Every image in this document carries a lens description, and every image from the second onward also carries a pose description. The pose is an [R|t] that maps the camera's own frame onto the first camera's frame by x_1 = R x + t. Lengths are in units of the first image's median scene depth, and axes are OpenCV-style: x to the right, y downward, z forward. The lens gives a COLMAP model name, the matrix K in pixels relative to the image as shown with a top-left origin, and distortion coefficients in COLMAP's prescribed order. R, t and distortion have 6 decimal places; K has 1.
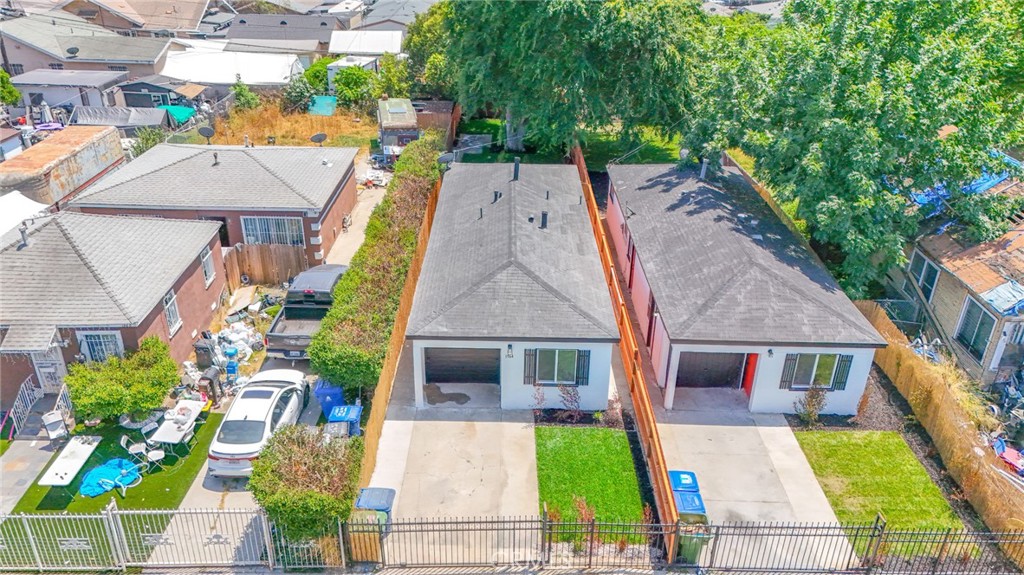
lens RADIAL K [[758.5, 0, 512.0], [0, 758.5, 287.5], [0, 0, 1]] dist [0.042543, -0.006448]
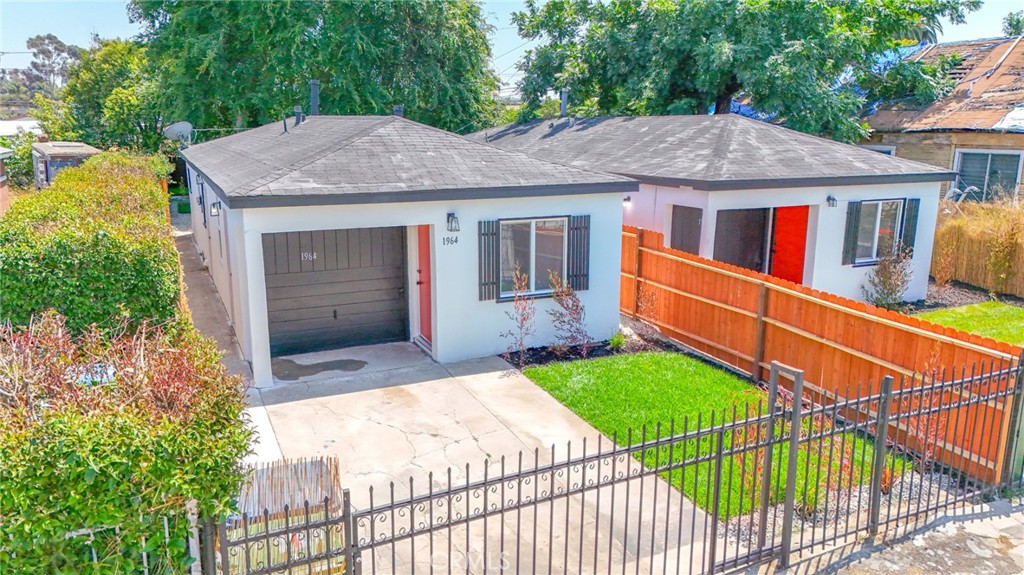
lens RADIAL K [[750.7, 0, 512.0], [0, 750.7, 287.5], [0, 0, 1]] dist [0.085222, -0.095630]
pose [[0.904541, -0.103229, 0.413702, -0.173345], [0.204373, 0.956500, -0.208183, 0.229747], [-0.374215, 0.272859, 0.886290, 0.544059]]
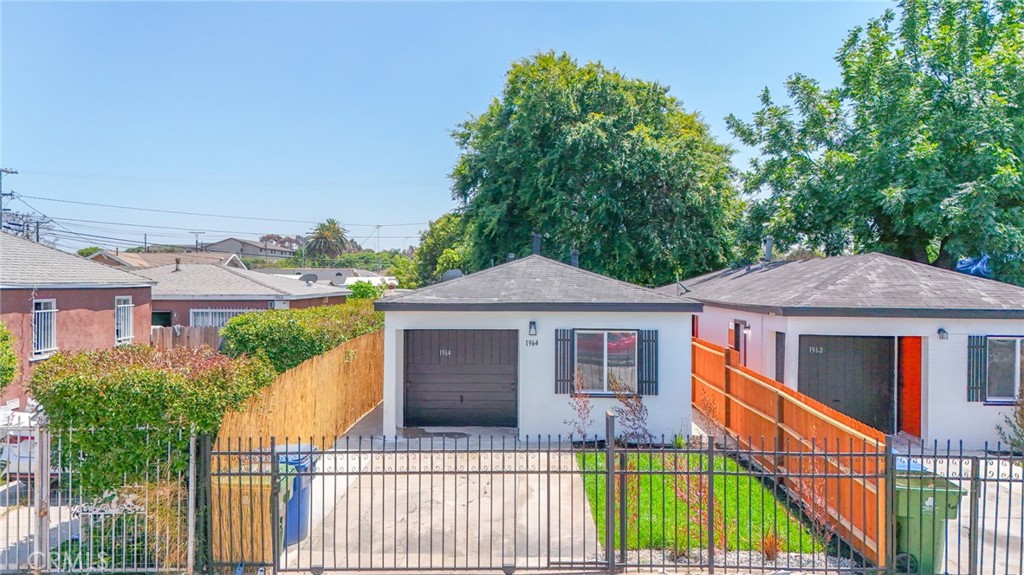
lens RADIAL K [[750.7, 0, 512.0], [0, 750.7, 287.5], [0, 0, 1]] dist [0.085222, -0.095630]
pose [[0.999780, -0.009295, -0.018818, -0.008100], [-0.000178, 0.892816, -0.450421, 0.333654], [0.020987, 0.450325, 0.892618, 0.398344]]
